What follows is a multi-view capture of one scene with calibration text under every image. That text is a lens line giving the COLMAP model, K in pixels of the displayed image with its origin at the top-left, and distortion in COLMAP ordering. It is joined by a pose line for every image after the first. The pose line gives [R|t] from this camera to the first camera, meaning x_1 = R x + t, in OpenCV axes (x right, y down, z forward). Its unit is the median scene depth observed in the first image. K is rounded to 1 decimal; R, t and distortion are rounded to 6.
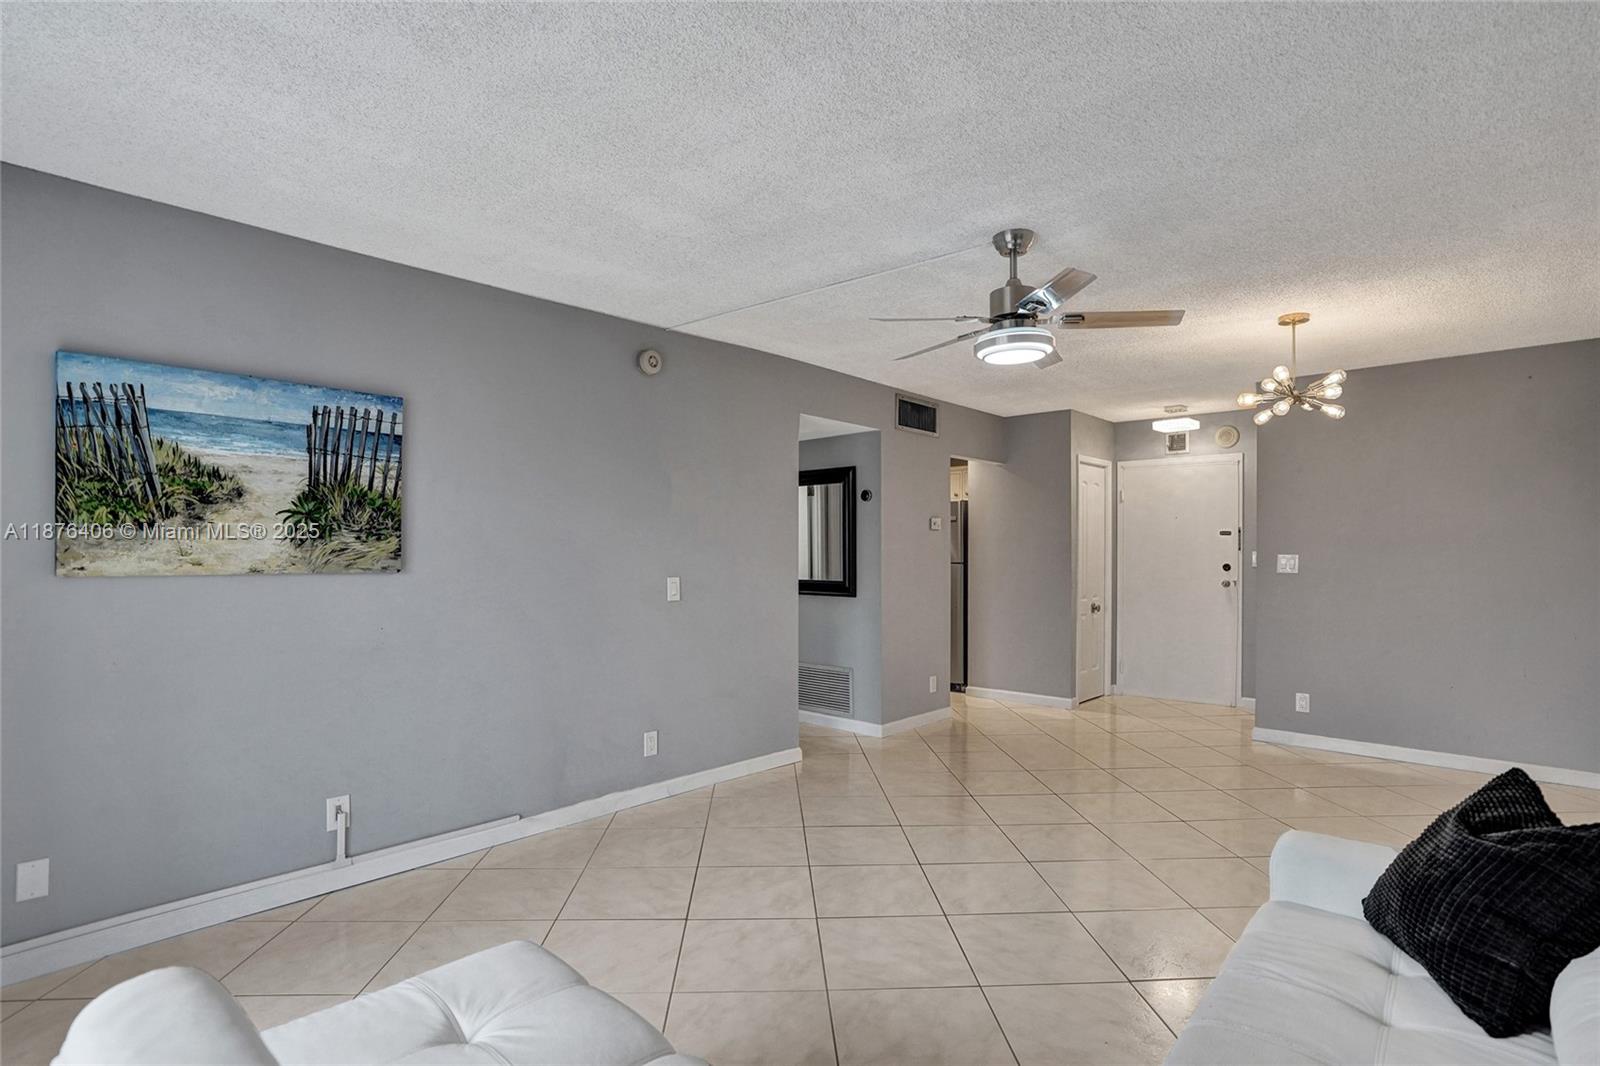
lens RADIAL K [[777.1, 0, 791.9], [0, 777.1, 542.3], [0, 0, 1]] dist [-0.051370, 0.026352]
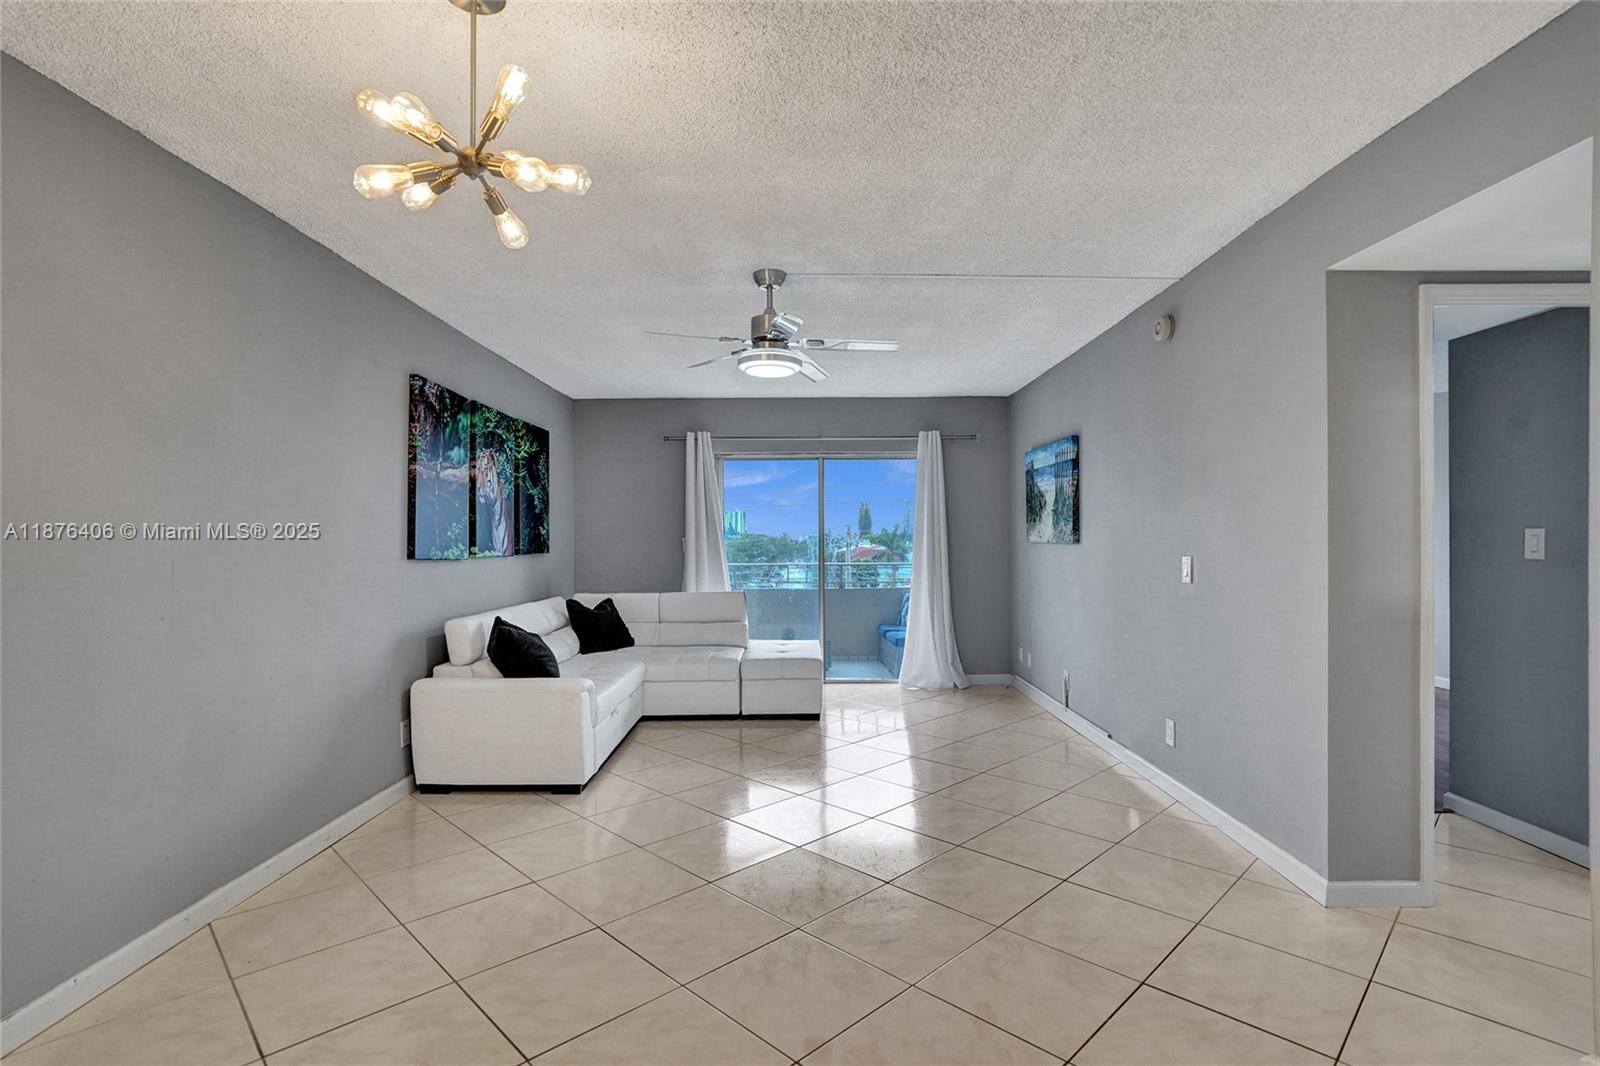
lens RADIAL K [[777.1, 0, 791.9], [0, 777.1, 542.3], [0, 0, 1]] dist [-0.051370, 0.026352]
pose [[-0.732162, 0.004070, -0.681118, 1.113465], [0.009053, 0.999952, -0.003756, 0.039611], [0.681070, -0.008916, -0.732164, 1.932727]]
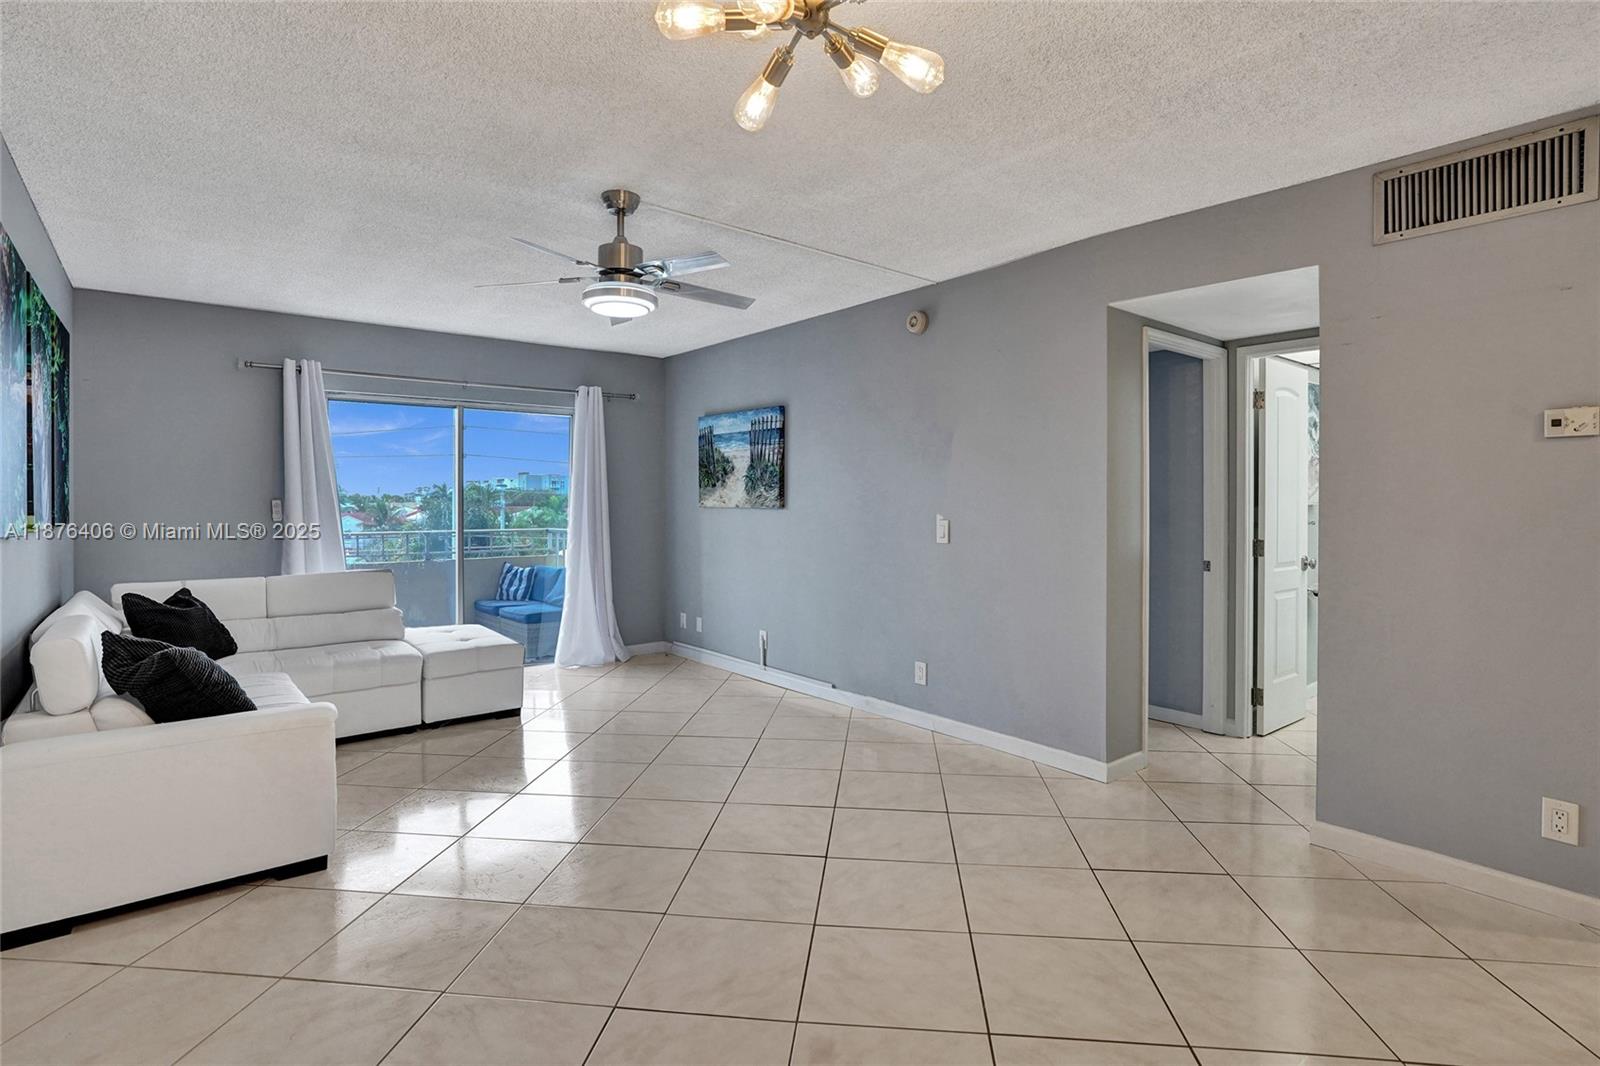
lens RADIAL K [[806.7, 0, 796.9], [0, 806.7, 503.5], [0, 0, 1]] dist [-0.051685, 0.027022]
pose [[-0.139491, 0.001168, -0.990223, 1.349500], [0.007238, 0.999974, 0.000160, 0.029427], [0.990197, -0.007145, -0.139496, 1.393273]]
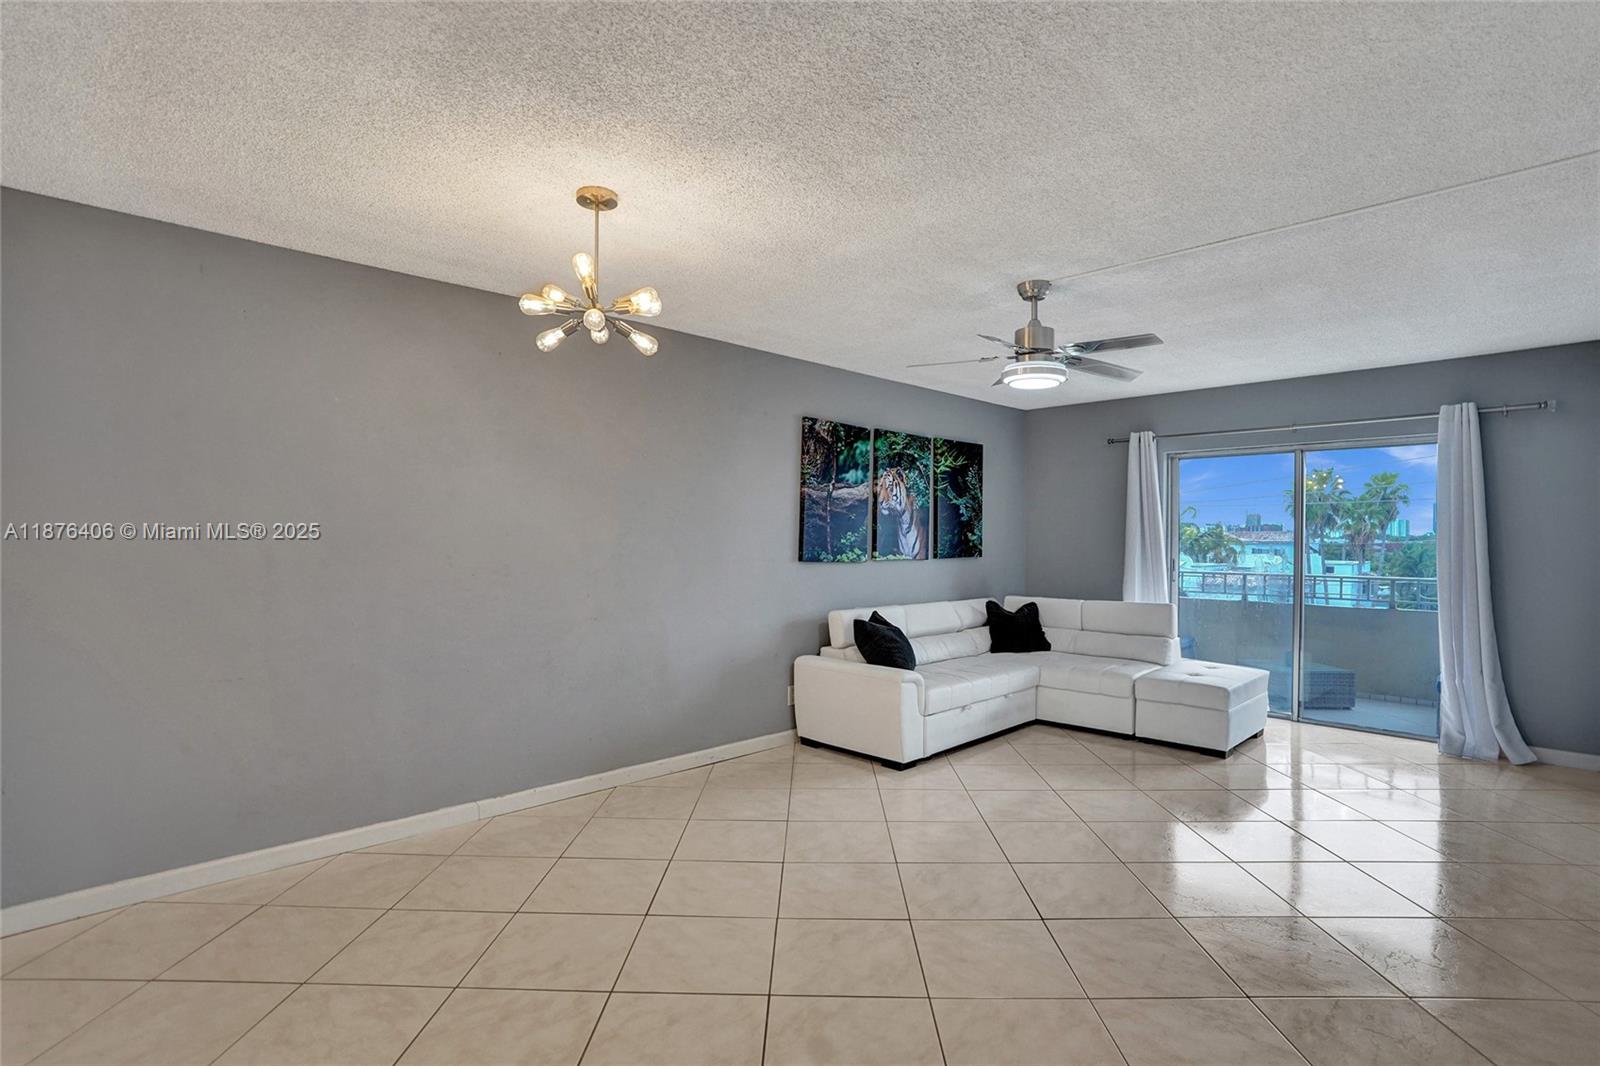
lens RADIAL K [[777.1, 0, 791.9], [0, 777.1, 542.3], [0, 0, 1]] dist [-0.051370, 0.026352]
pose [[-0.999013, -0.005714, 0.044048, 0.620730], [-0.005750, 0.999983, -0.000685, 0.016027], [-0.044043, -0.000938, -0.999029, 2.247069]]
